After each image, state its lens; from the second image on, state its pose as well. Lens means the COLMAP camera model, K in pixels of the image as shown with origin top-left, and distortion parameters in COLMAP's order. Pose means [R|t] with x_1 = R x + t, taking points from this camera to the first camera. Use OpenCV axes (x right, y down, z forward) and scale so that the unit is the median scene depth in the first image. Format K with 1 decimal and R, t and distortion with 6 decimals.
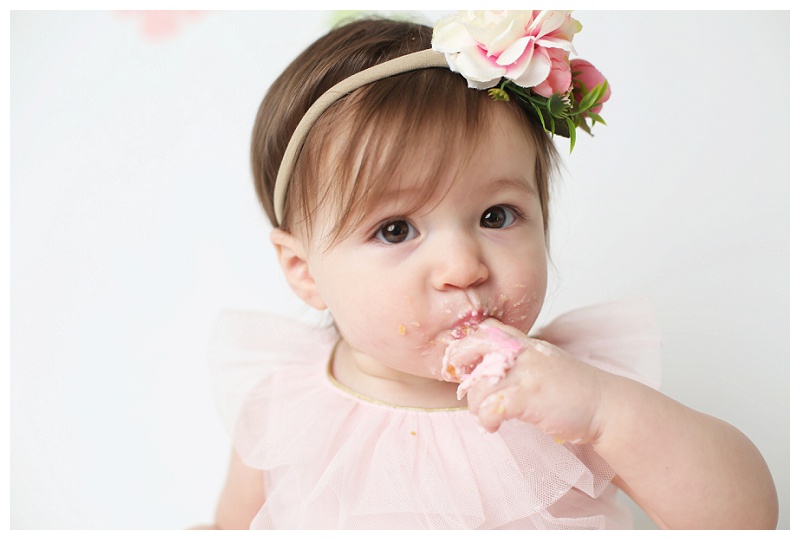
lens RADIAL K [[1118.5, 0, 400.7], [0, 1118.5, 266.7], [0, 0, 1]] dist [-0.212555, 0.000000]
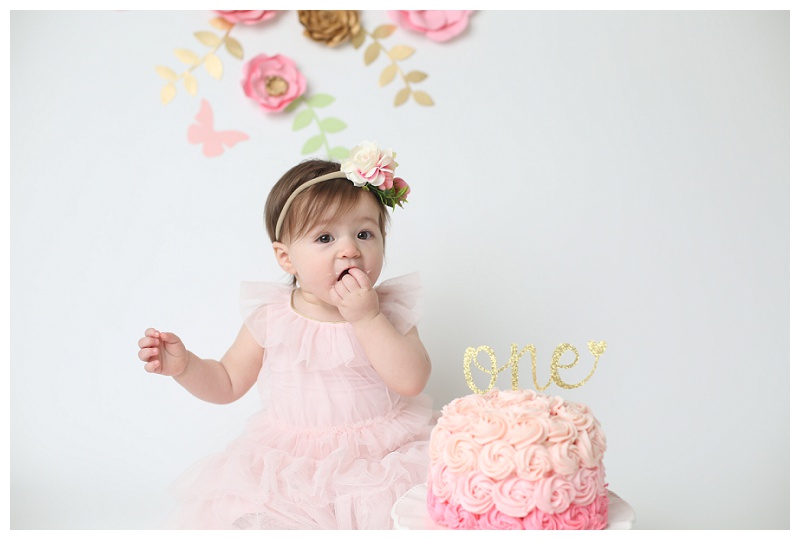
lens RADIAL K [[1118.5, 0, 403.8], [0, 1118.5, 274.4], [0, 0, 1]] dist [-0.212555, 0.000000]
pose [[0.994509, 0.023536, 0.101966, -0.086228], [-0.008670, 0.989561, -0.143855, 0.424452], [-0.104288, 0.142181, 0.984332, -1.583640]]
